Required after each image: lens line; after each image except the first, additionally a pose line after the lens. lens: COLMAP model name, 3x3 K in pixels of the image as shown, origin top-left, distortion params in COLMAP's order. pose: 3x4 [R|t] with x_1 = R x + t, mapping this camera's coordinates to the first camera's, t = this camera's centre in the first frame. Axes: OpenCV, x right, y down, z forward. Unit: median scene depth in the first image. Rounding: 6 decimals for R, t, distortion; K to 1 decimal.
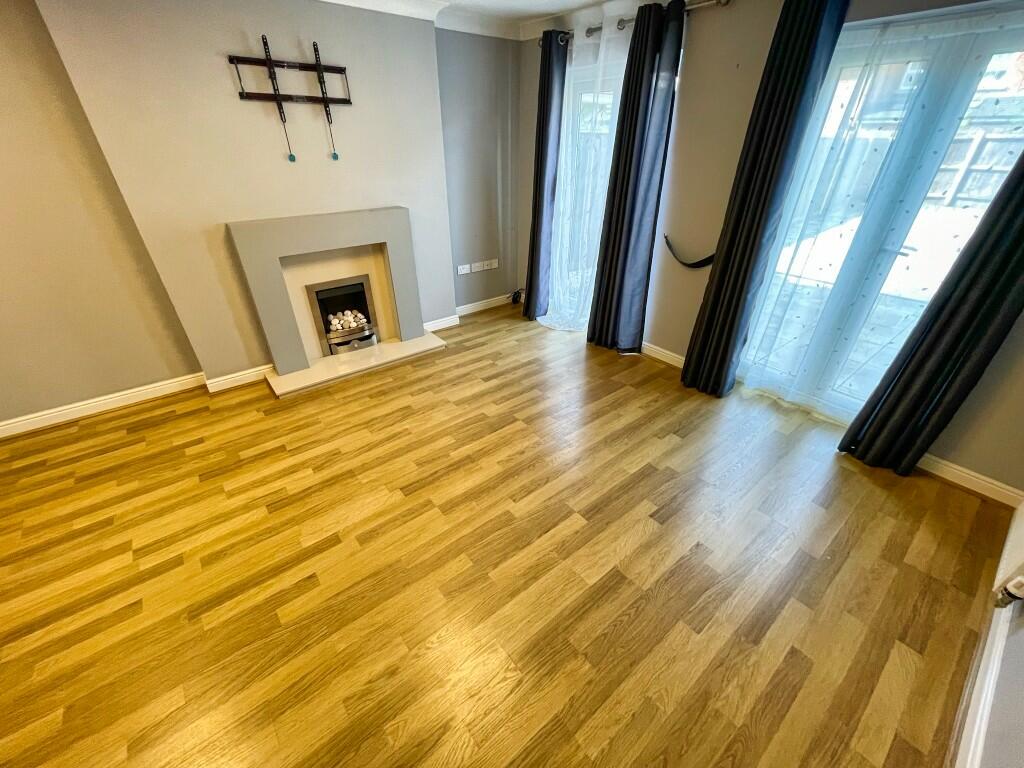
lens RADIAL K [[412.5, 0, 512.4], [0, 412.5, 387.7], [0, 0, 1]] dist [-0.001622, 0.000636]
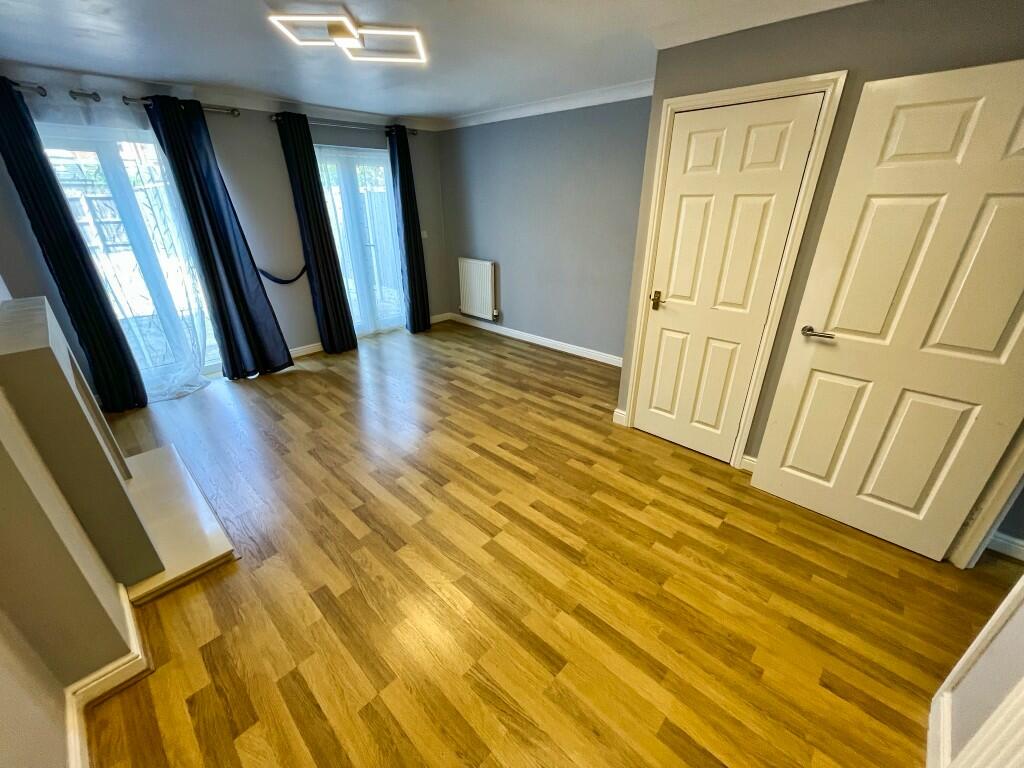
lens RADIAL K [[412.5, 0, 515.6], [0, 412.5, 387.1], [0, 0, 1]] dist [-0.001622, 0.000636]
pose [[-0.133236, -0.421814, 0.896840, -1.729214], [0.519592, 0.740849, 0.425637, -0.354877], [-0.843962, 0.522701, 0.120463, 0.575554]]
